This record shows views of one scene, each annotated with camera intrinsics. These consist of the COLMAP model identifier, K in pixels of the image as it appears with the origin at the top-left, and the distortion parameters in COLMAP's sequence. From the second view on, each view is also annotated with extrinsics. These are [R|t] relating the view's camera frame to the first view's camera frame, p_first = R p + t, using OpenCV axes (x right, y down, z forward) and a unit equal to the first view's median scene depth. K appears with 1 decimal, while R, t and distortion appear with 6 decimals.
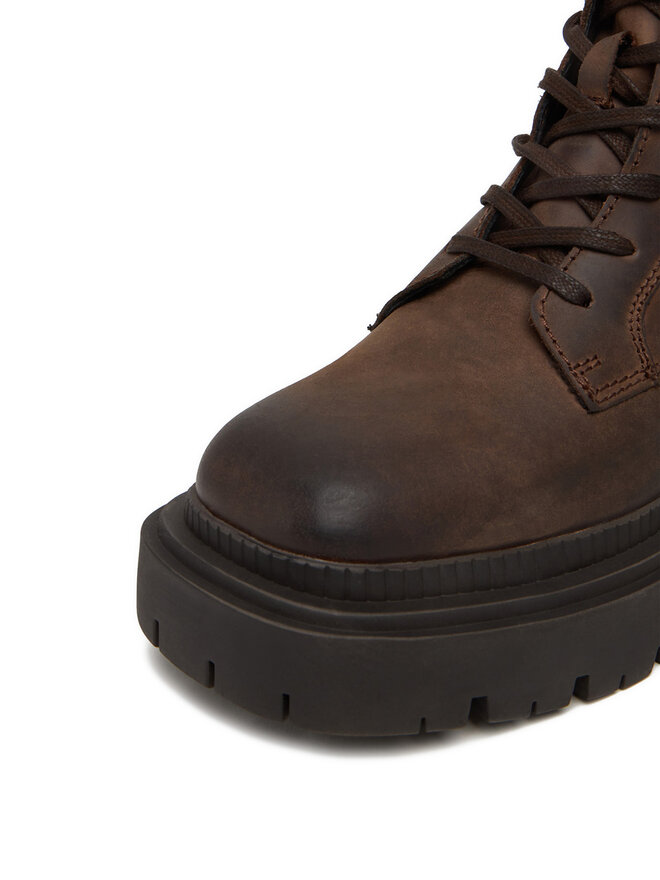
lens RADIAL K [[1963.1, 0, 328.4], [0, 1963.1, 440.7], [0, 0, 1]] dist [-0.483625, 0.000000]
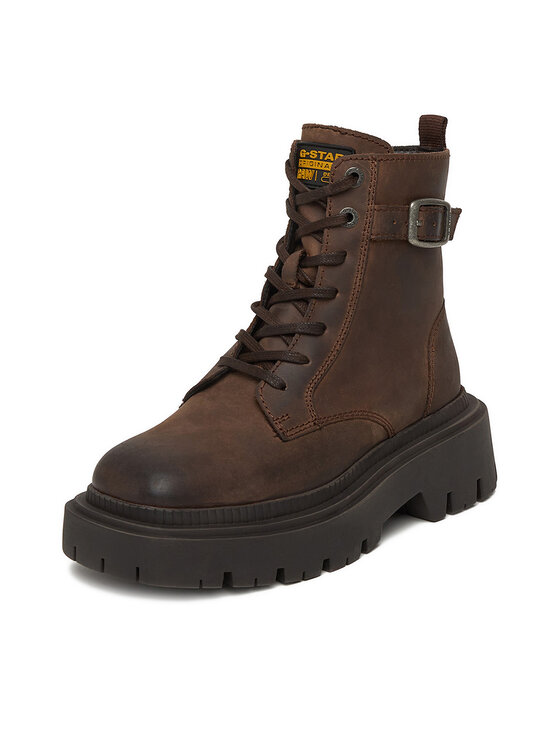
lens RADIAL K [[1767.3, 0, 280.0], [0, 1767.3, 374.4], [0, 0, 1]] dist [-0.443012, 0.000000]
pose [[0.998101, -0.021852, 0.057594, 0.023729], [0.027047, 0.995480, -0.091035, 0.079817], [-0.055344, 0.092419, 0.994181, -0.808024]]
